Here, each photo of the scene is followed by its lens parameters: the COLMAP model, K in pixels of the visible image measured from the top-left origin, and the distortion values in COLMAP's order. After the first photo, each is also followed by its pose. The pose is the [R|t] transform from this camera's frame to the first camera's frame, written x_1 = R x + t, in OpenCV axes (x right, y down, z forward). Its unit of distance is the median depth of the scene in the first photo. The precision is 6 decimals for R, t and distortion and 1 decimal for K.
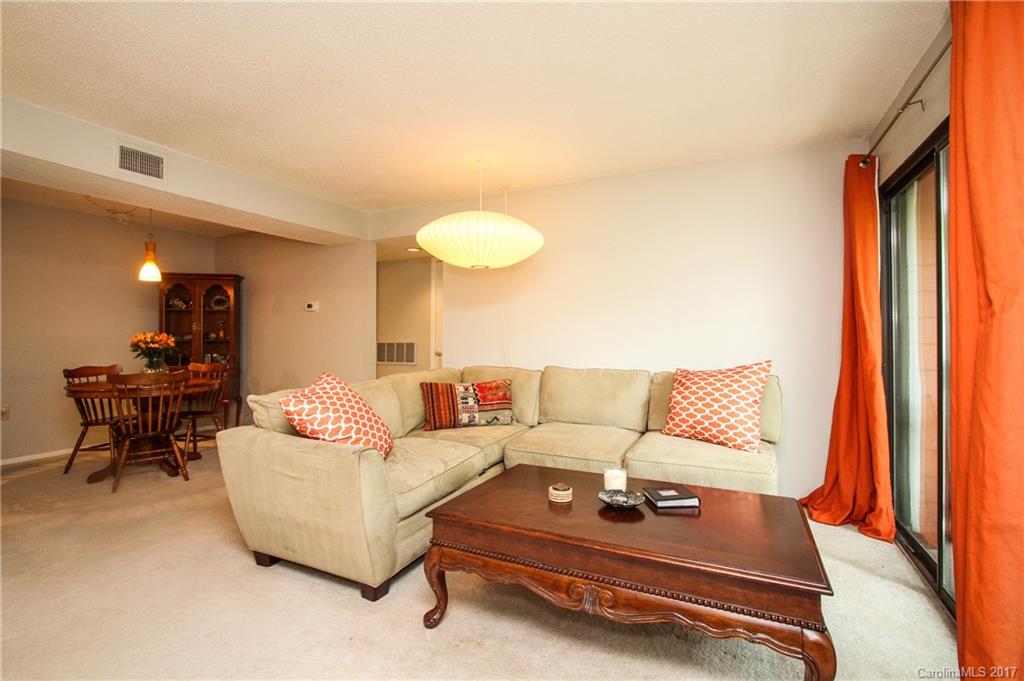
lens RADIAL K [[476.2, 0, 512.1], [0, 476.2, 337.0], [0, 0, 1]] dist [-0.021283, 0.000184]
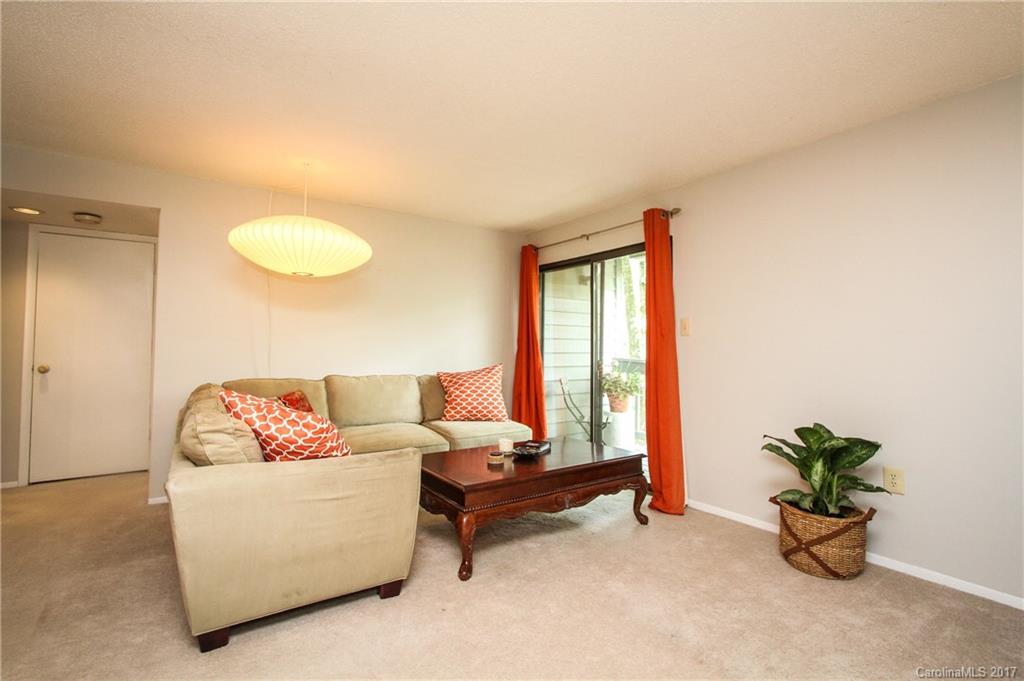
lens RADIAL K [[476.2, 0, 514.3], [0, 476.2, 345.6], [0, 0, 1]] dist [-0.021283, 0.000184]
pose [[0.497995, 0.010883, 0.867112, -0.790182], [-0.007897, 0.999937, -0.008014, 0.001914], [-0.867144, -0.002857, 0.498049, 0.172962]]
